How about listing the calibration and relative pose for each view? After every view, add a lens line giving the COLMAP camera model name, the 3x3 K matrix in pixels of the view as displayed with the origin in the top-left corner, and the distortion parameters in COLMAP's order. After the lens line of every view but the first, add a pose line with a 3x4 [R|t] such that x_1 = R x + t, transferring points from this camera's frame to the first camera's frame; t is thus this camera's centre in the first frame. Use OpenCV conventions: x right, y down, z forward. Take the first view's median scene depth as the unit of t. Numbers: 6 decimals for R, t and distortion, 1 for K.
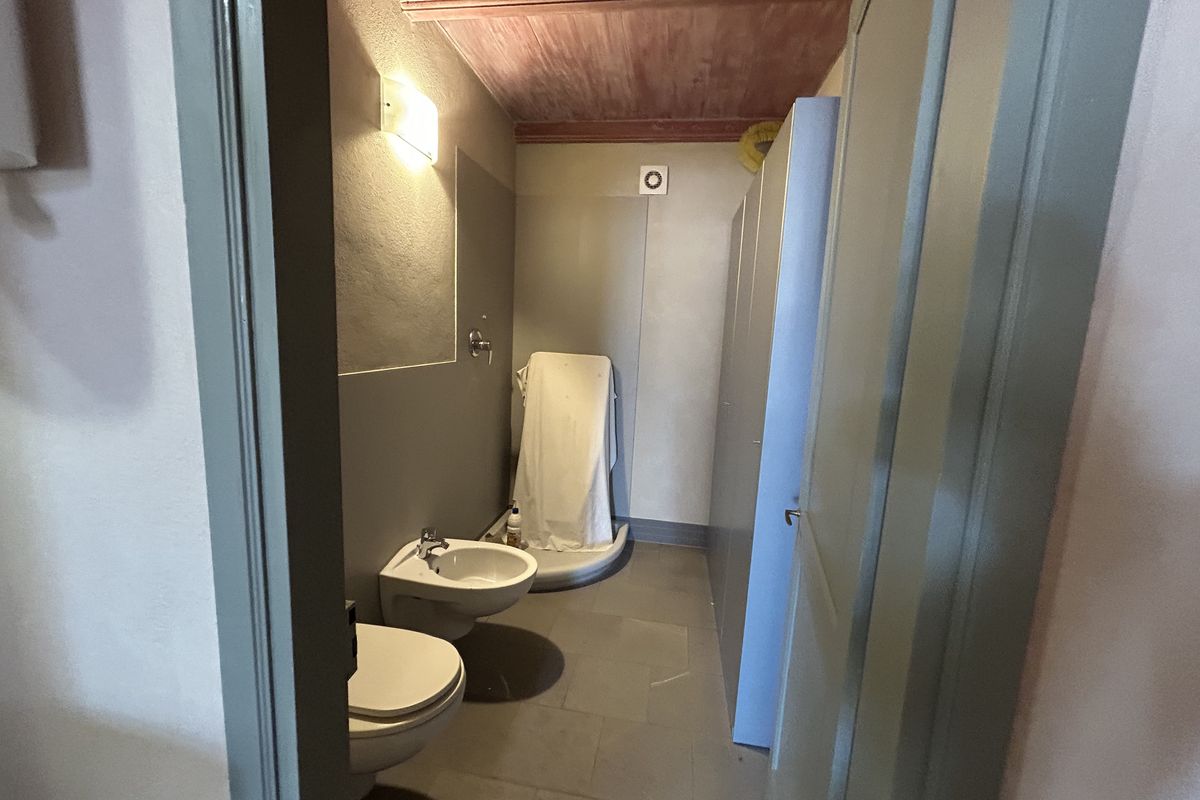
lens RADIAL K [[478.0, 0, 600.0], [0, 478.0, 400.0], [0, 0, 1]] dist [0.019855, 0.000066]
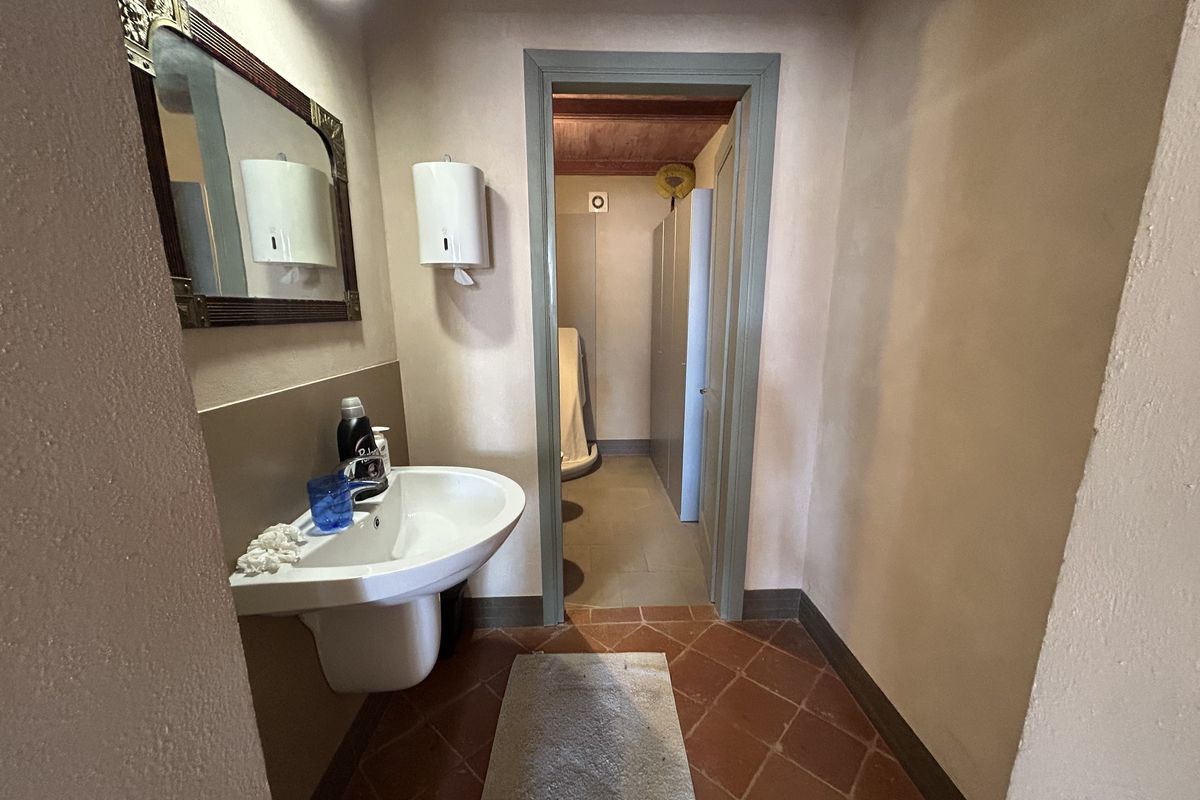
lens RADIAL K [[493.1, 0, 600.6], [0, 493.1, 422.9], [0, 0, 1]] dist [0.000342, 0.000215]
pose [[0.979145, -0.087019, 0.183585, -0.214774], [0.070874, 0.993164, 0.092750, 0.059858], [-0.190401, -0.077804, 0.978618, -0.501609]]
